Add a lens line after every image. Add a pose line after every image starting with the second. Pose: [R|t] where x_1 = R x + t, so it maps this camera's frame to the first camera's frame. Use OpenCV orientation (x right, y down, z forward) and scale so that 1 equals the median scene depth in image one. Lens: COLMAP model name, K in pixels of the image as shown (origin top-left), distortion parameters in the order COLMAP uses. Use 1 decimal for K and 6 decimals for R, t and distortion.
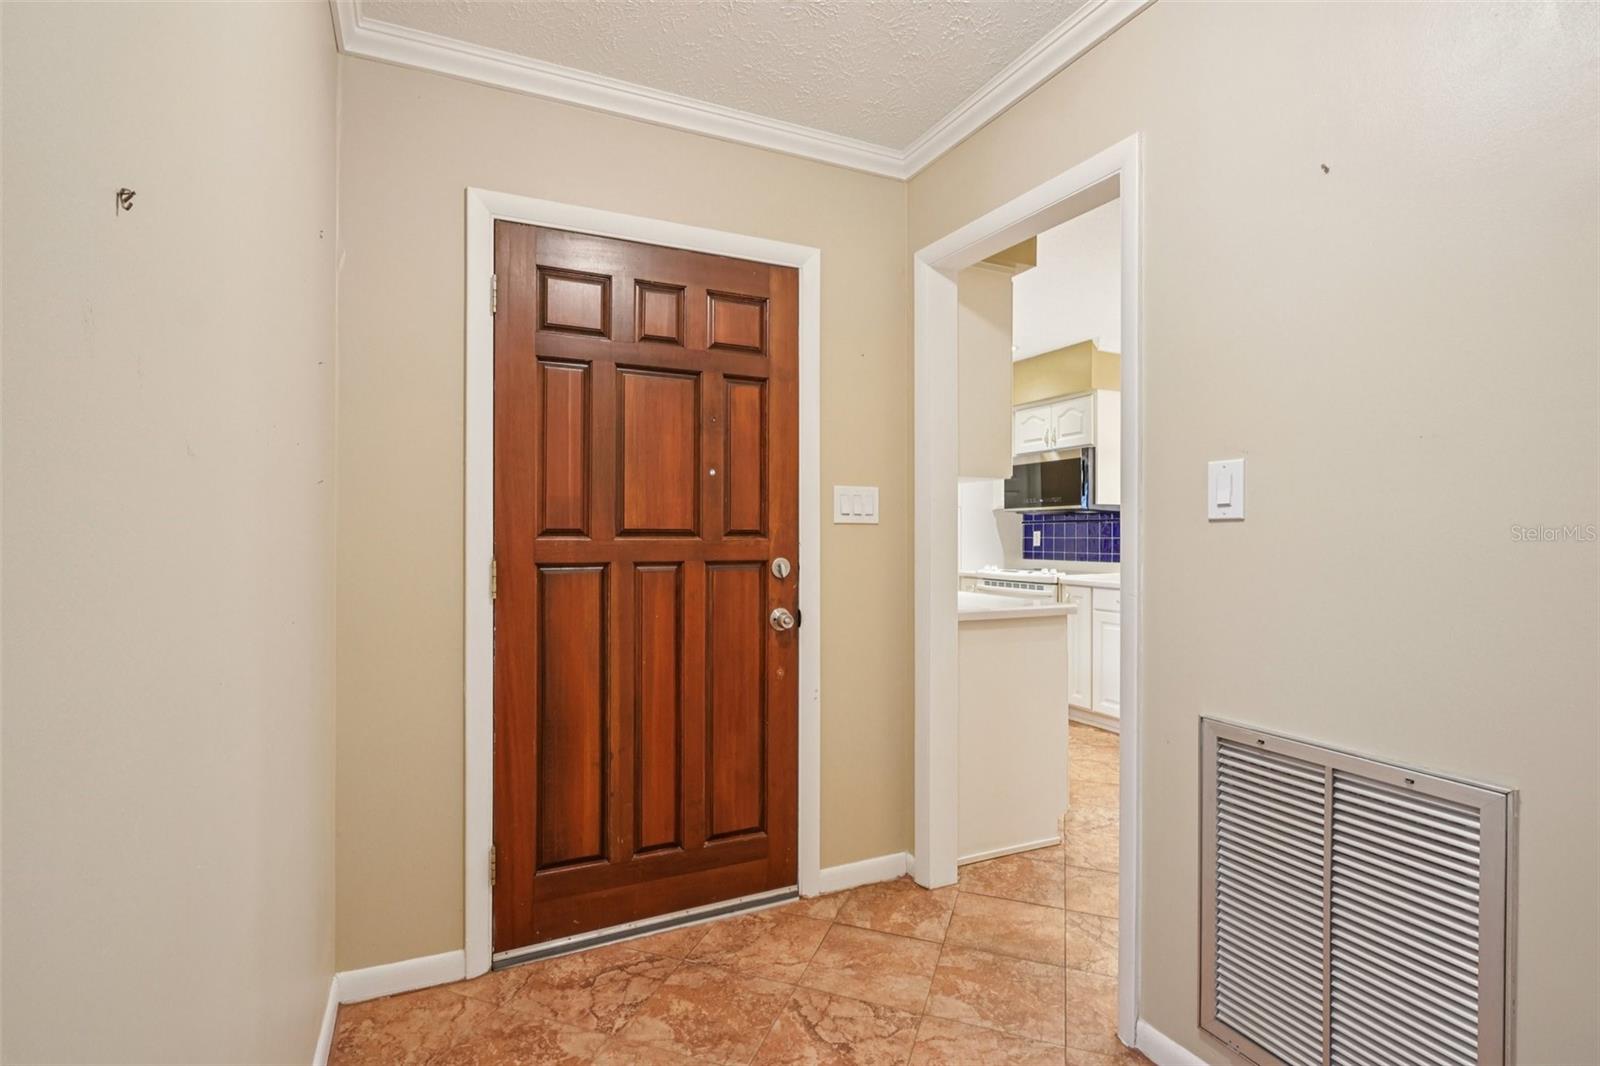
lens RADIAL K [[752.3, 0, 803.1], [0, 752.3, 534.2], [0, 0, 1]] dist [-0.003195, 0.002060]
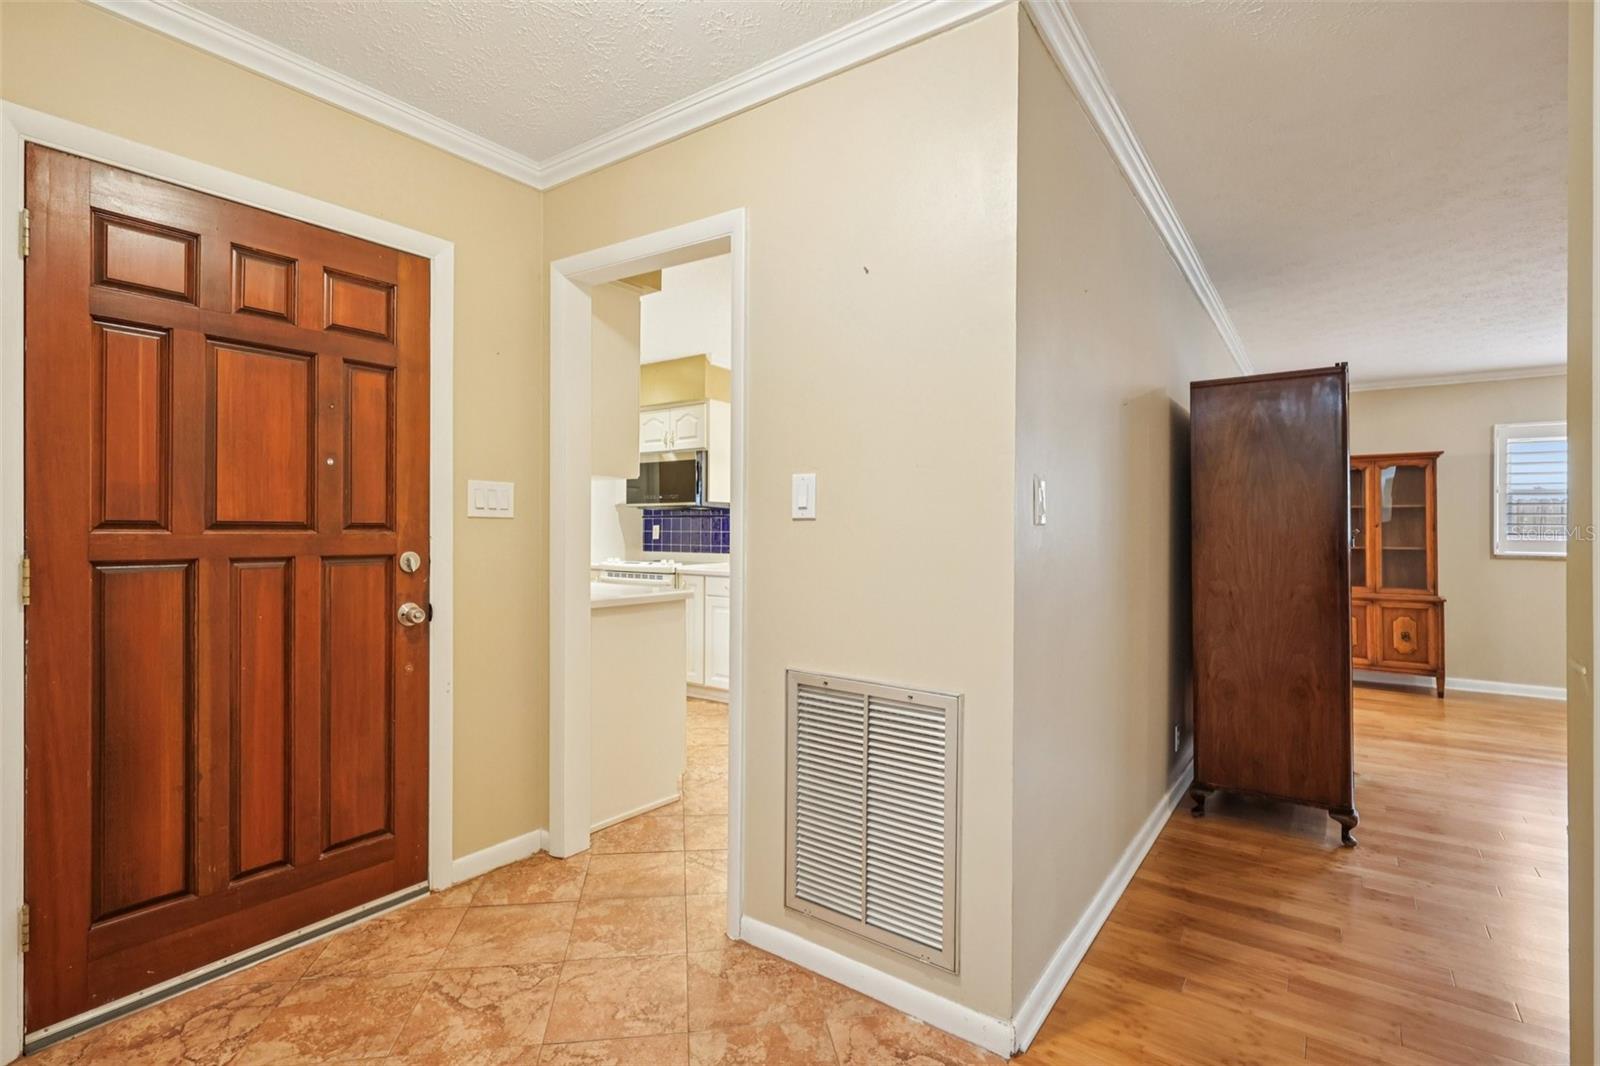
lens RADIAL K [[752.3, 0, 798.8], [0, 752.3, 540.2], [0, 0, 1]] dist [-0.003195, 0.002060]
pose [[0.879932, -0.002676, 0.475092, -0.051003], [-0.005608, 0.999856, 0.016018, -0.002308], [-0.475066, -0.016759, 0.879790, -0.109283]]
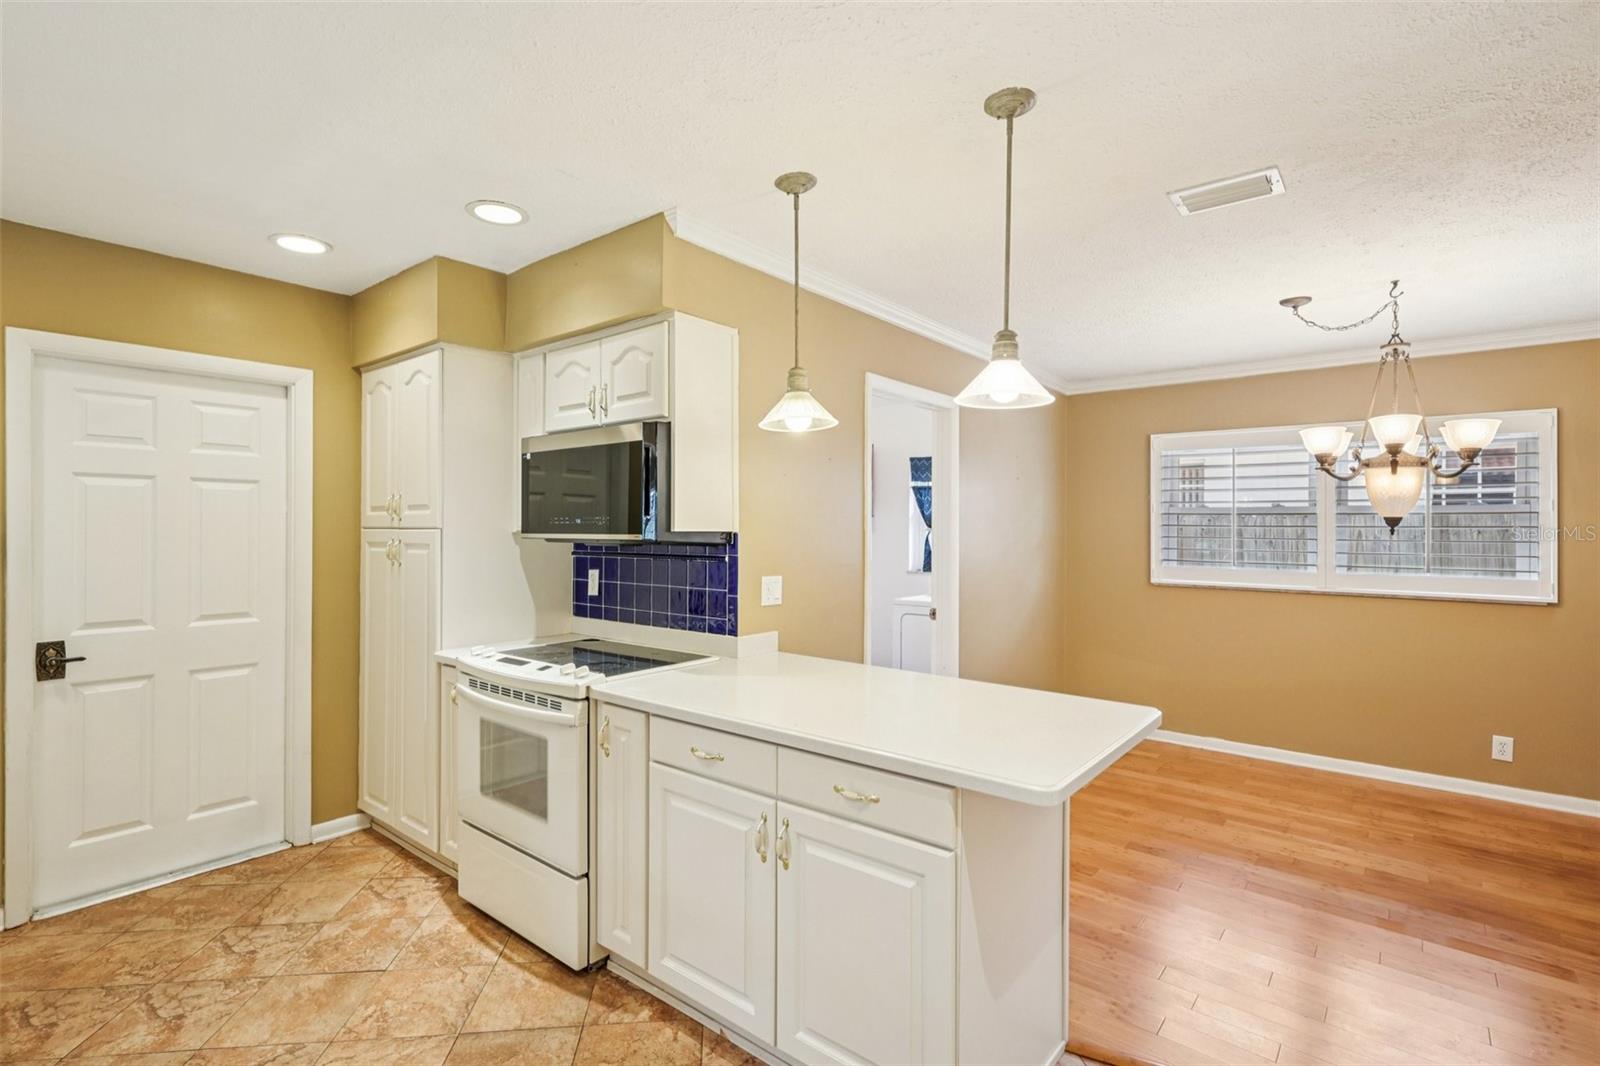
lens RADIAL K [[752.3, 0, 807.2], [0, 752.3, 521.5], [0, 0, 1]] dist [-0.003195, 0.002060]
pose [[0.905614, 0.005991, 0.424060, 0.482539], [-0.005873, 0.999981, -0.001586, -0.090793], [-0.424062, -0.001055, 0.905633, 0.928618]]
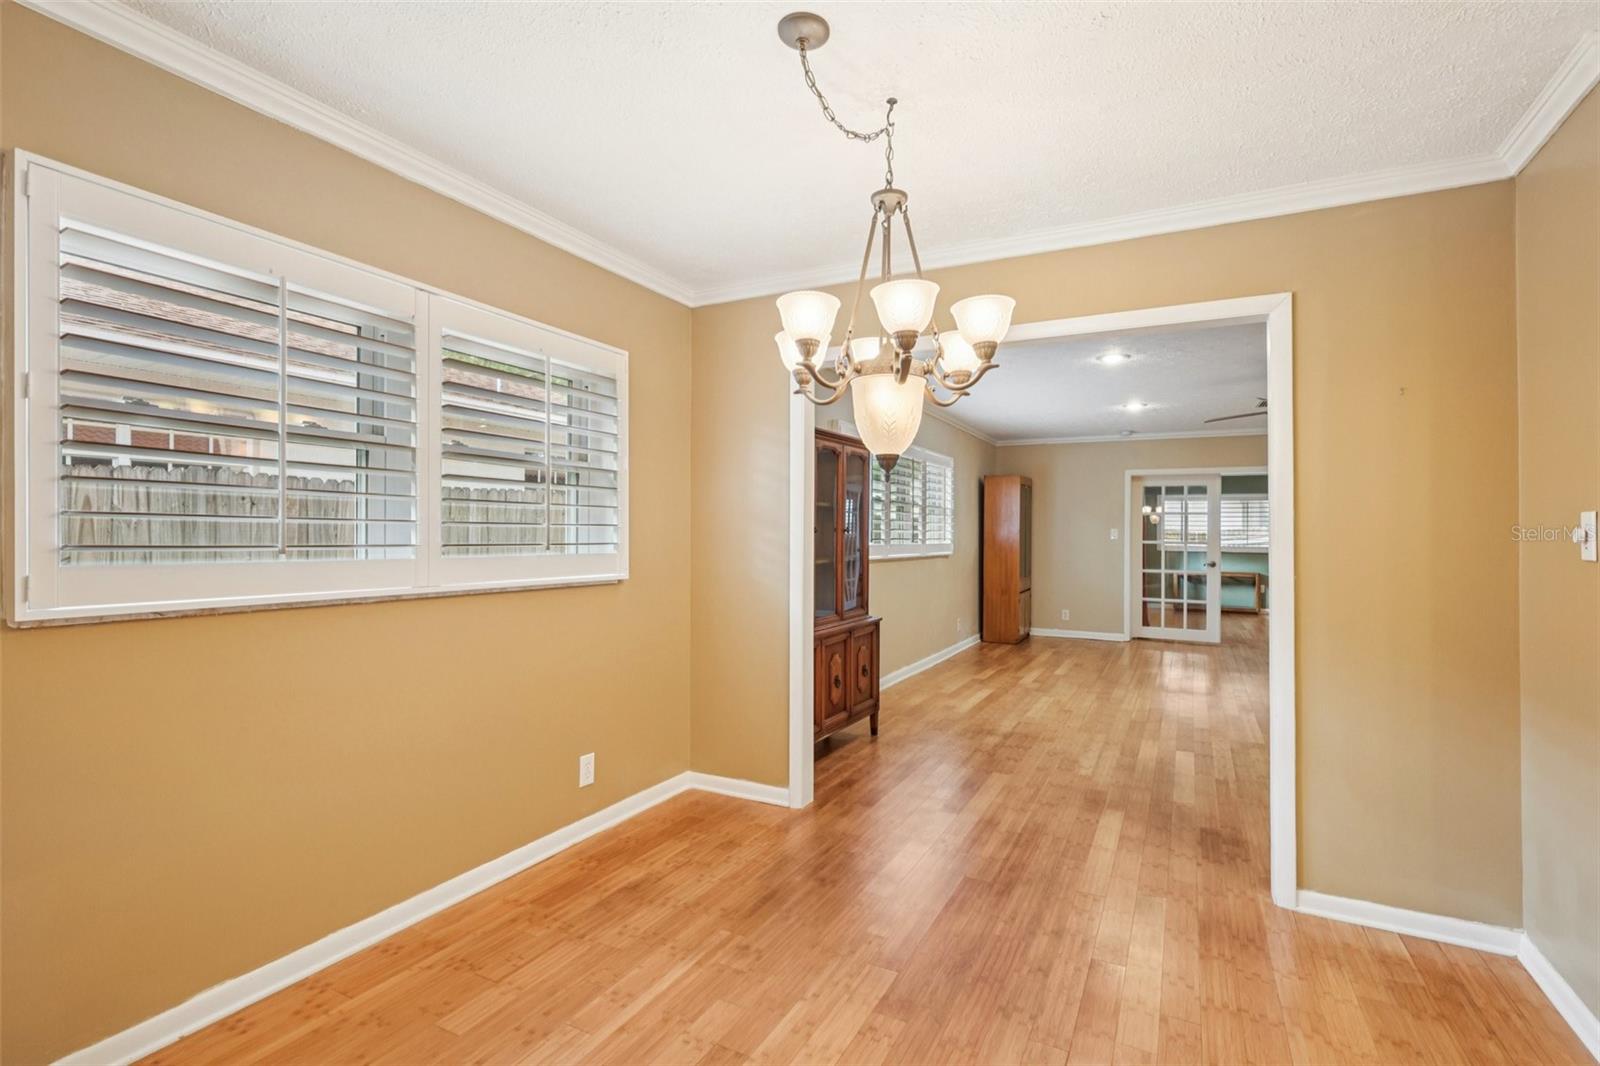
lens RADIAL K [[752.3, 0, 785.5], [0, 752.3, 536.8], [0, 0, 1]] dist [-0.003195, 0.002060]
pose [[-0.591581, -0.010218, 0.806181, 1.614706], [-0.017224, 0.999852, 0.000034, 0.014678], [-0.806062, -0.013865, -0.591669, 2.738202]]
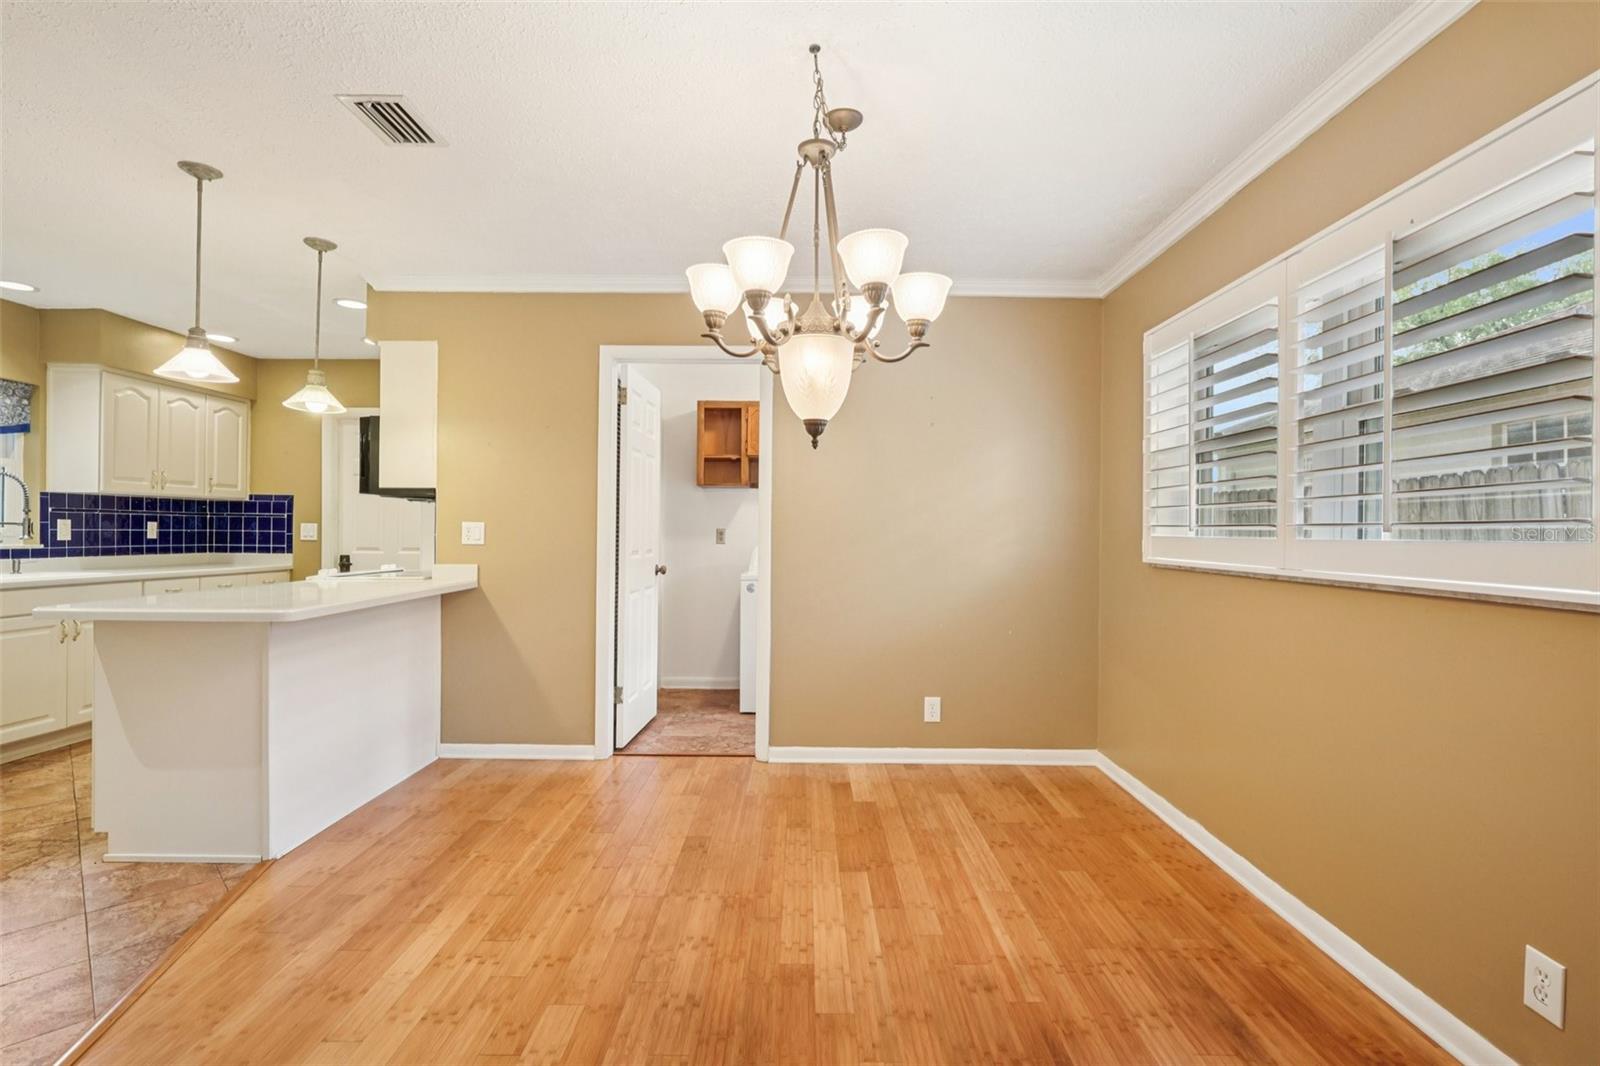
lens RADIAL K [[752.3, 0, 790.7], [0, 752.3, 527.3], [0, 0, 1]] dist [-0.003195, 0.002060]
pose [[0.895998, -0.001166, -0.444056, 2.903159], [0.001078, 0.999999, -0.000450, 0.044641], [0.444056, -0.000075, 0.895999, 0.926177]]
